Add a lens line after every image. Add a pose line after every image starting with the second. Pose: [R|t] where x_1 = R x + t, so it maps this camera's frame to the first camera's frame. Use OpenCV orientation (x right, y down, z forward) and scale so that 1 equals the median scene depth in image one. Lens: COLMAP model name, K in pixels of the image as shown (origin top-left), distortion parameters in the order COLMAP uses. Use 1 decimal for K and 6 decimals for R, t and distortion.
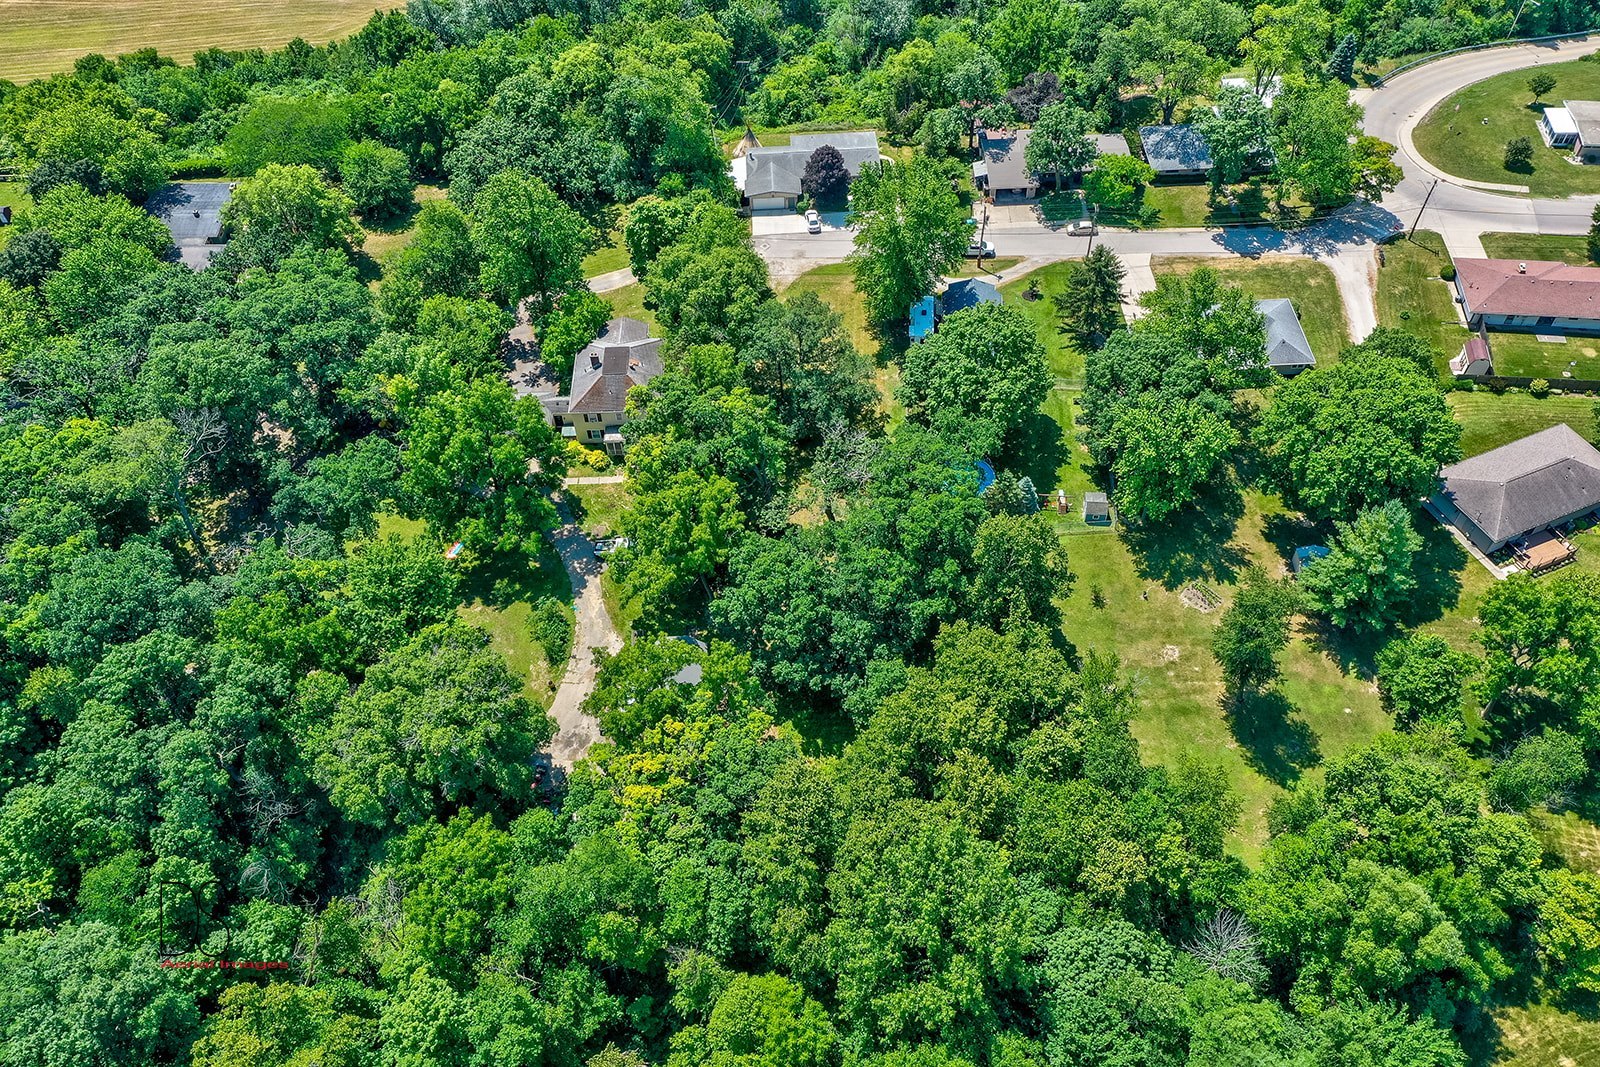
lens RADIAL K [[1309.5, 0, 801.3], [0, 1309.5, 534.3], [0, 0, 1]] dist [0.040199, 0.002571]
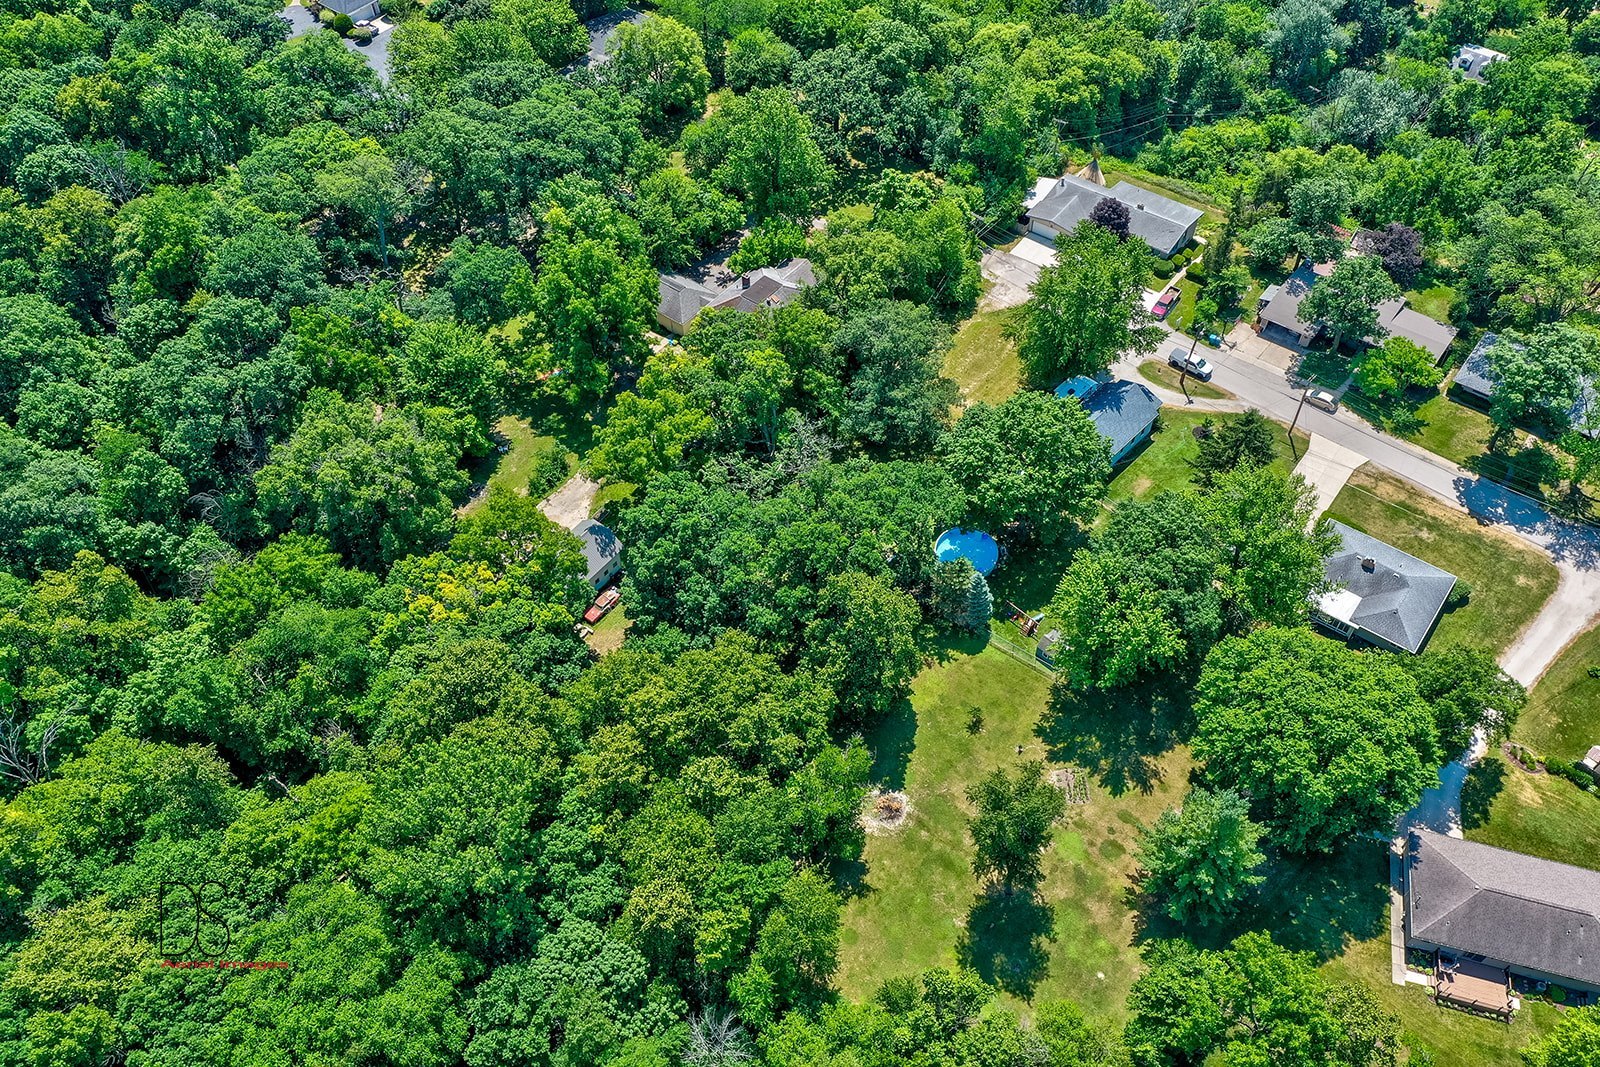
lens RADIAL K [[1309.5, 0, 801.4], [0, 1309.5, 533.4], [0, 0, 1]] dist [0.040199, 0.002571]
pose [[0.767078, 0.498124, -0.404307, 0.393700], [-0.489291, 0.861841, 0.133511, -0.117219], [0.414953, 0.095410, 0.904826, 0.080062]]
